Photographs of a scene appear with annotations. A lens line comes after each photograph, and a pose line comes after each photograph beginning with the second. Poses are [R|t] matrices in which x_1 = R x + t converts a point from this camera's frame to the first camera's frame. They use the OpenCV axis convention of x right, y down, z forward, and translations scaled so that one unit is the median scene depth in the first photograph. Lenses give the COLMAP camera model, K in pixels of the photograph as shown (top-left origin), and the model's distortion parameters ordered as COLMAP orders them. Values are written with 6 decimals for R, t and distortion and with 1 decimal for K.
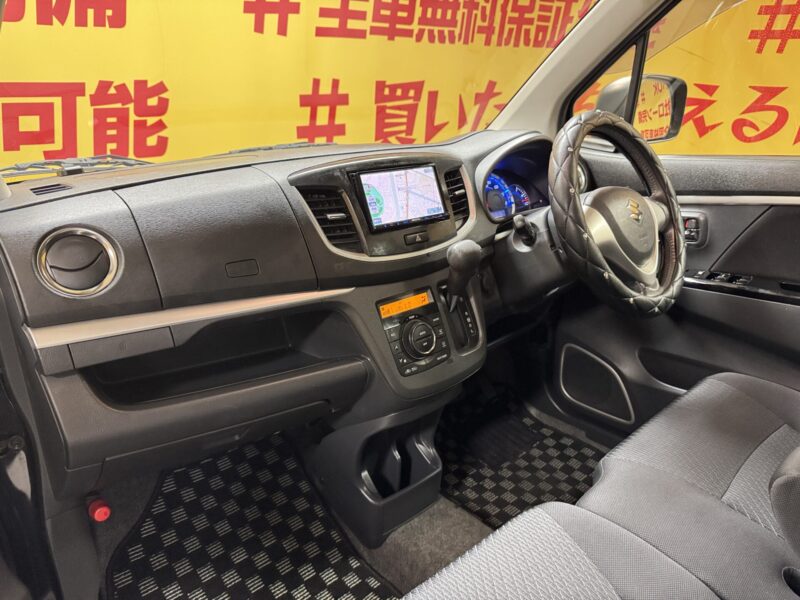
lens RADIAL K [[581.7, 0, 403.4], [0, 581.7, 304.7], [0, 0, 1]] dist [0.024908, -0.041683]
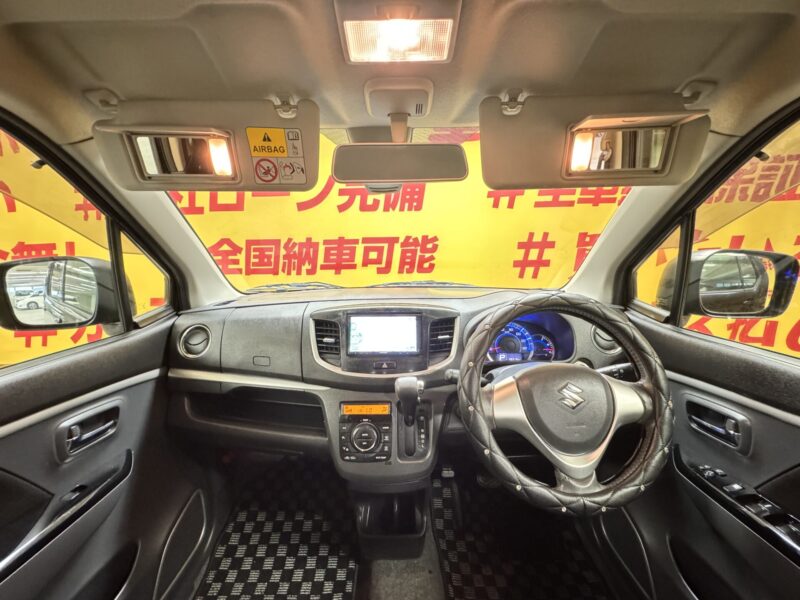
lens RADIAL K [[322.8, 0, 397.3], [0, 322.8, 298.1], [0, 0, 1]] dist [-0.010024, 0.002874]
pose [[0.741919, 0.127803, -0.658196, 0.220922], [-0.219151, 0.973971, -0.057910, -0.095889], [0.633663, 0.187209, 0.750616, 0.165185]]
